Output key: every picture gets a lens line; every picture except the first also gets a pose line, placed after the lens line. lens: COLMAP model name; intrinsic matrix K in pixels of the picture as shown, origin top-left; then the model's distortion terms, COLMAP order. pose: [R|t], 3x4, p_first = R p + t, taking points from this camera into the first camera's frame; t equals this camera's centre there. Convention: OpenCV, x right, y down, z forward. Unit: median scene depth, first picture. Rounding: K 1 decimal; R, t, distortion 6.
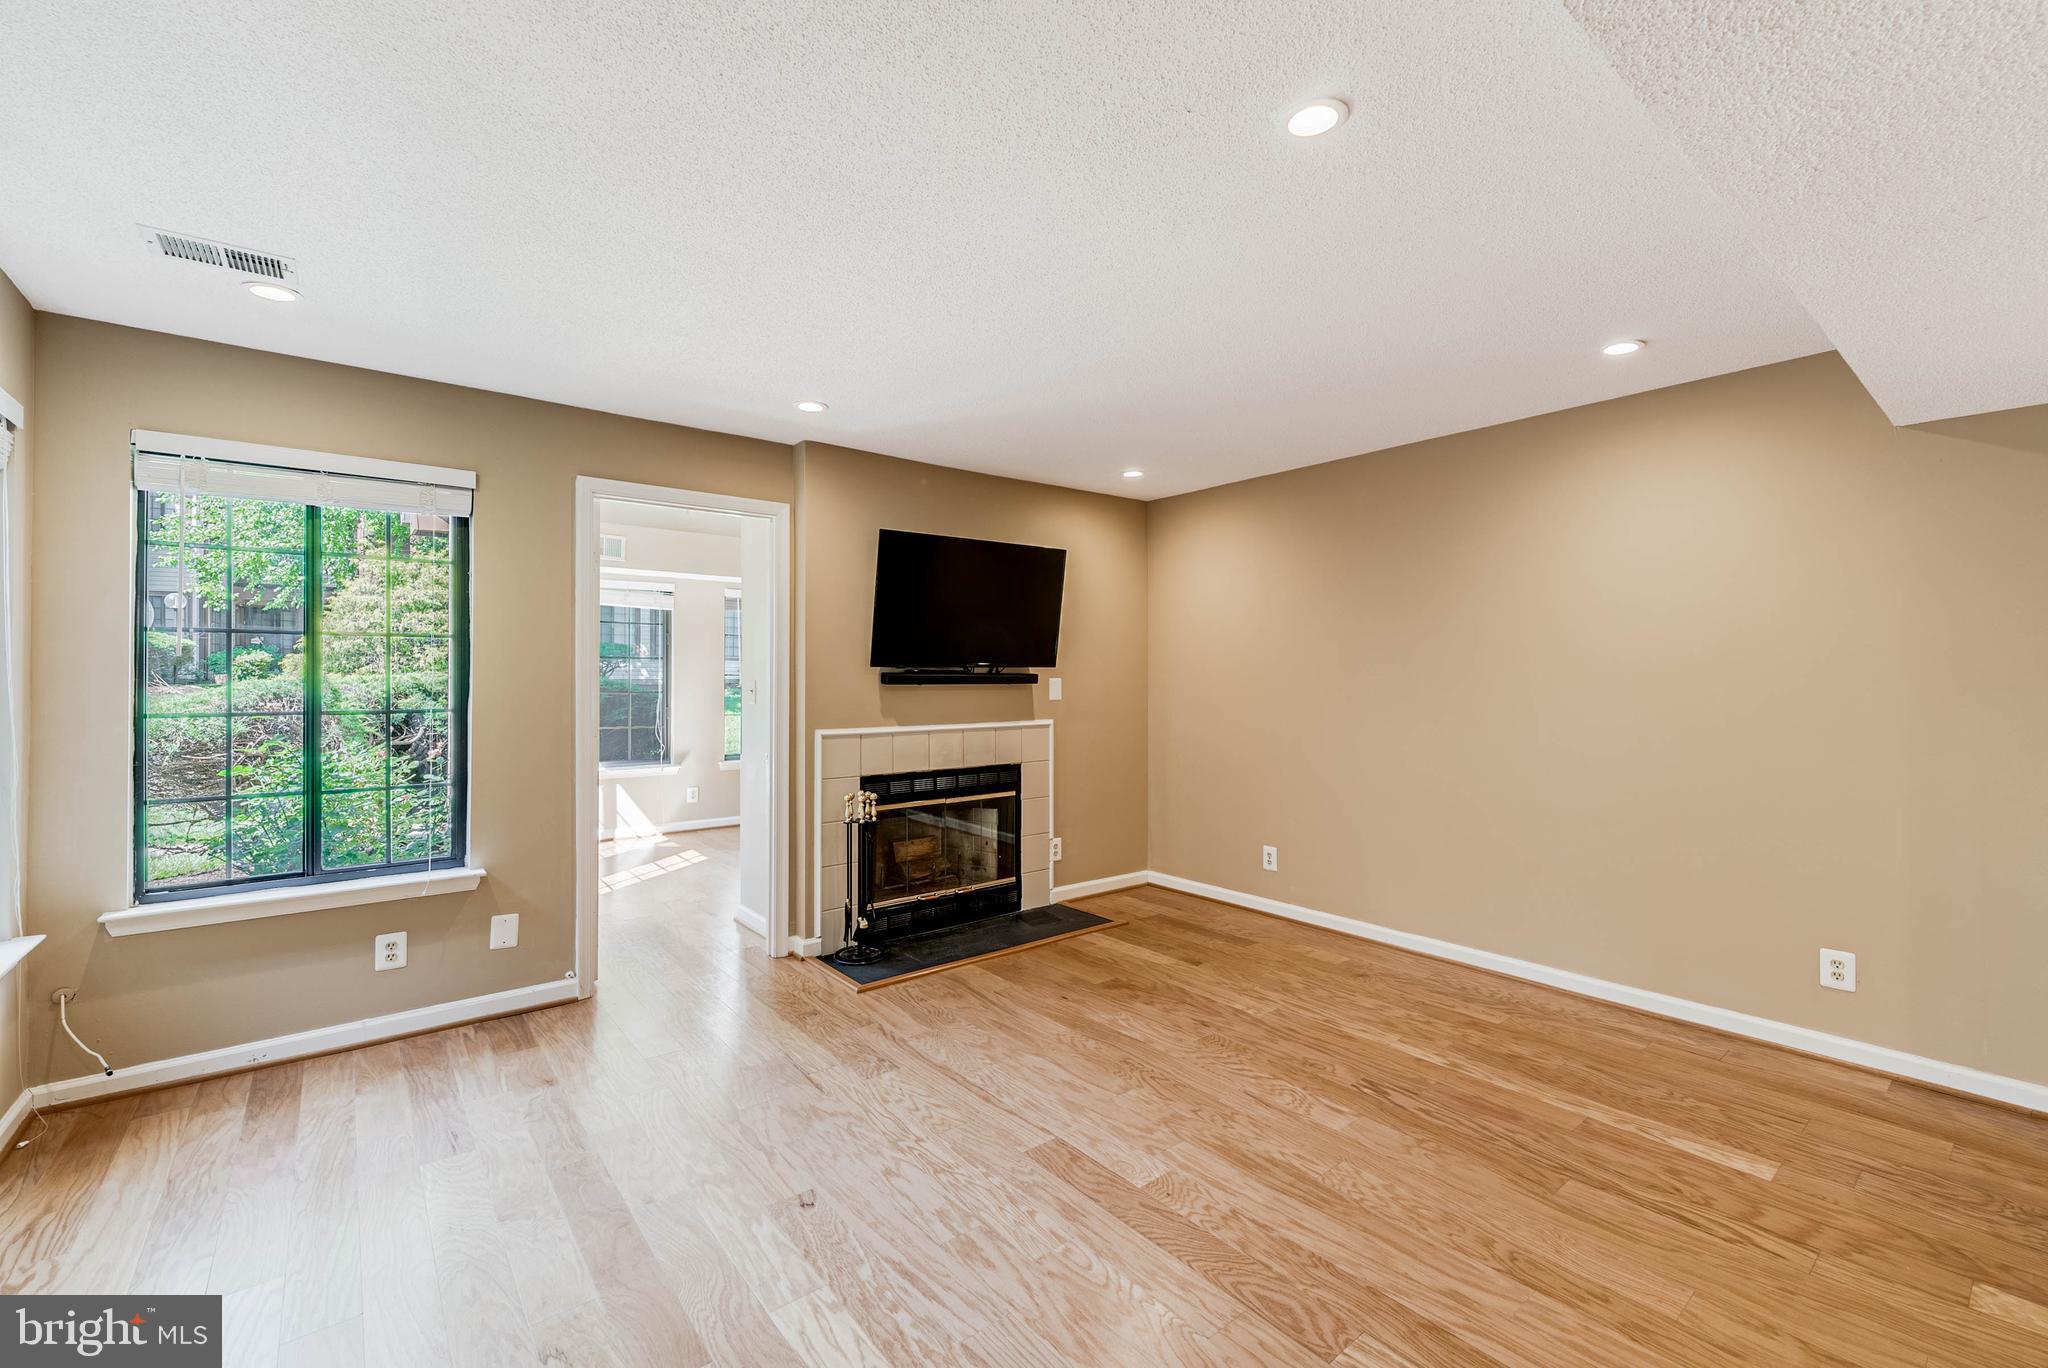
lens RADIAL K [[856.2, 0, 1023.2], [0, 856.2, 683.5], [0, 0, 1]] dist [0.000777, -0.000027]
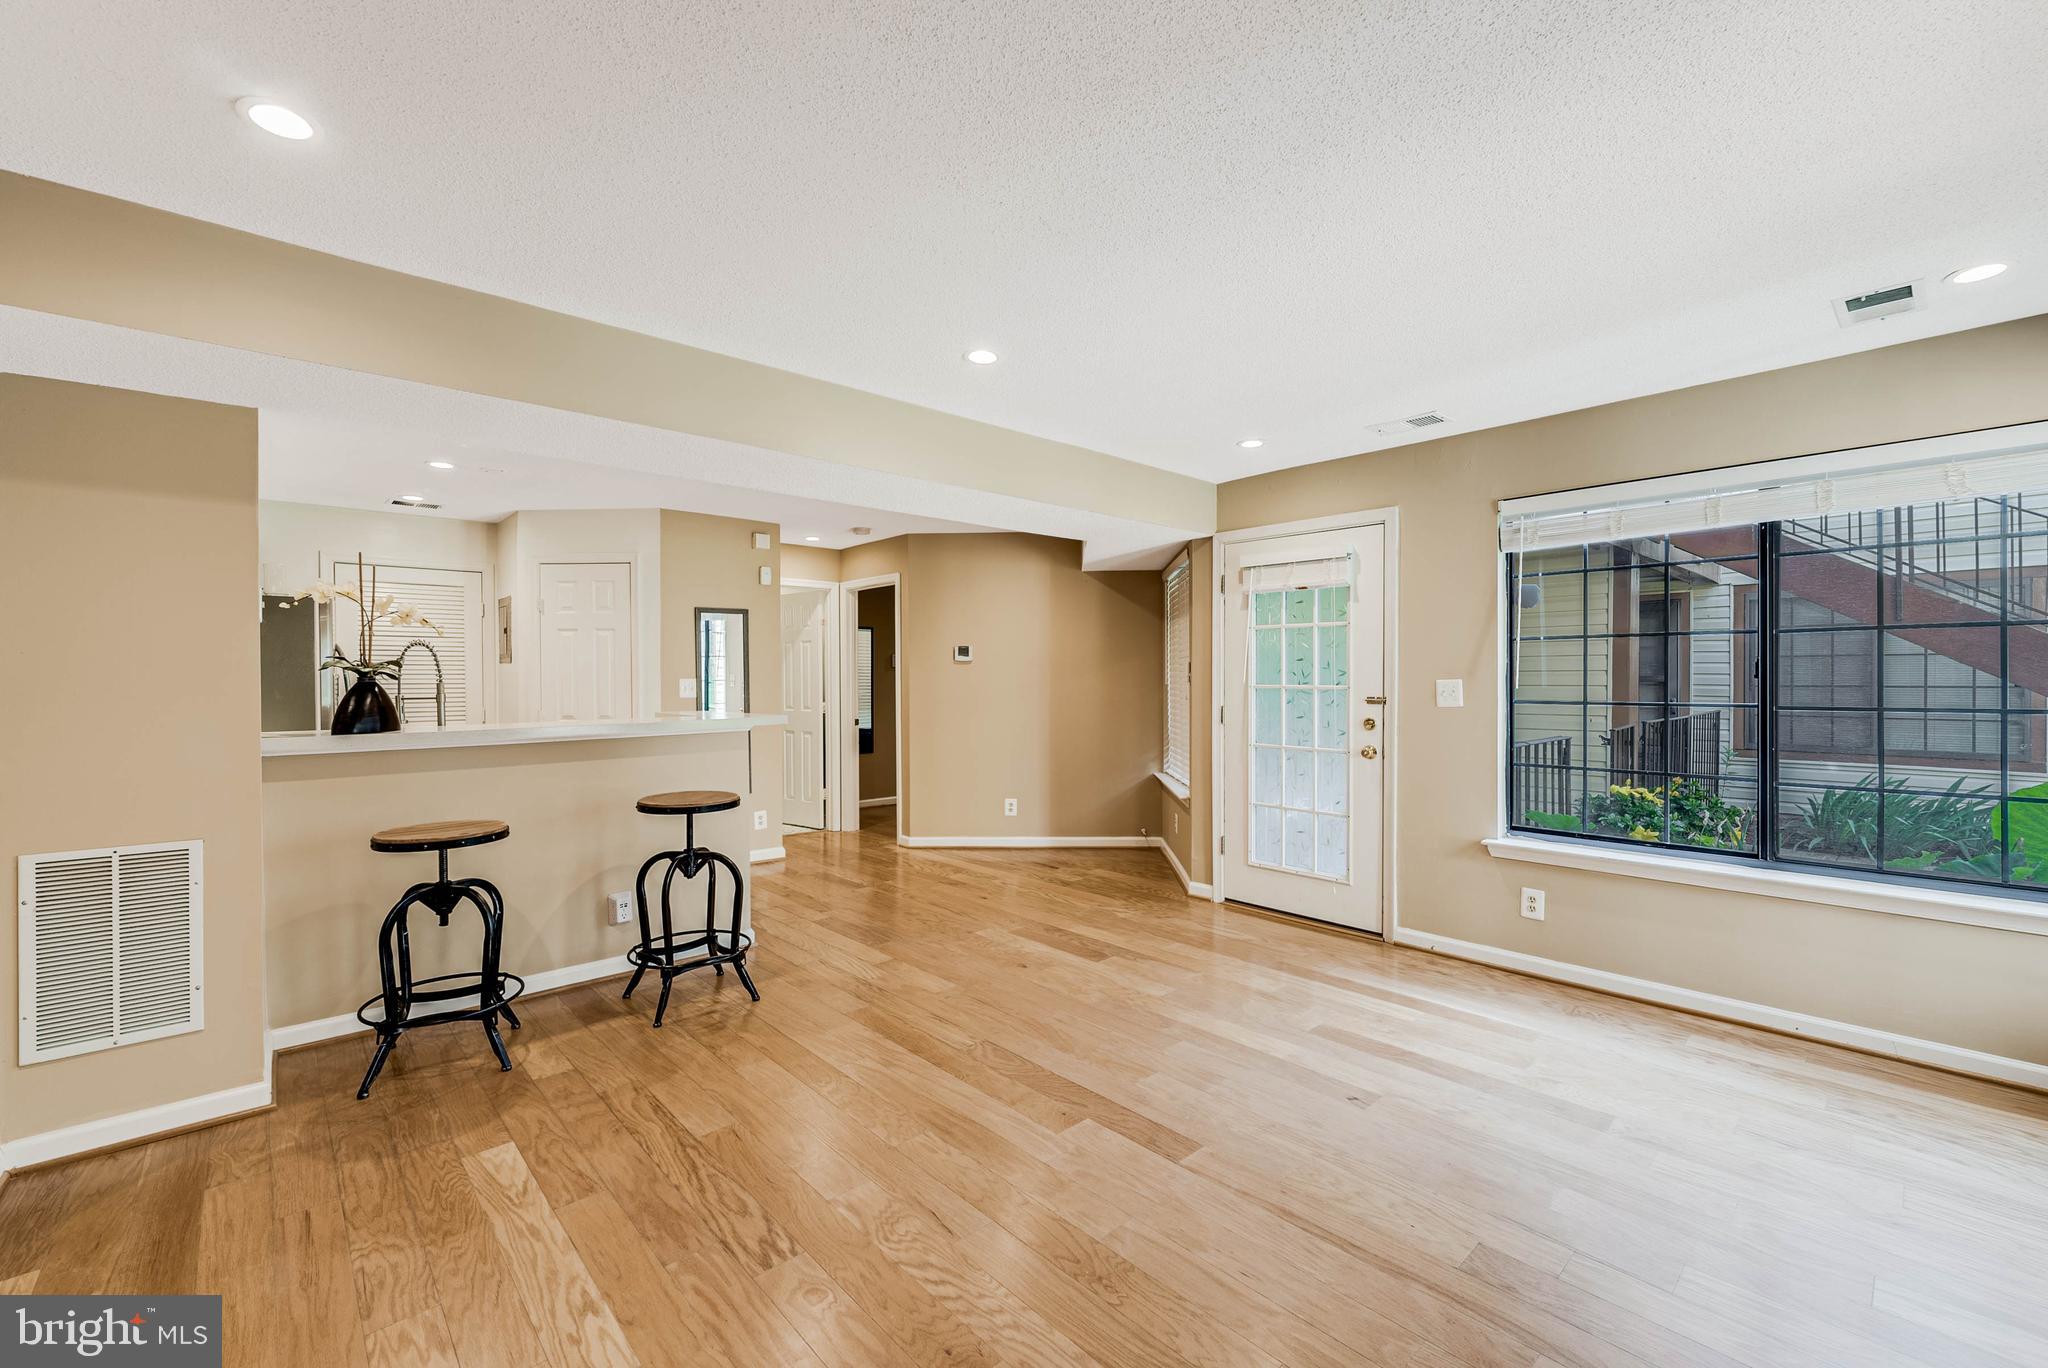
lens RADIAL K [[856.2, 0, 1019.3], [0, 856.2, 680.2], [0, 0, 1]] dist [0.000777, -0.000027]
pose [[-0.996735, 0.002921, -0.080691, 0.286872], [0.002420, 0.999977, 0.006304, -0.008680], [0.080708, 0.006089, -0.996719, 1.918712]]
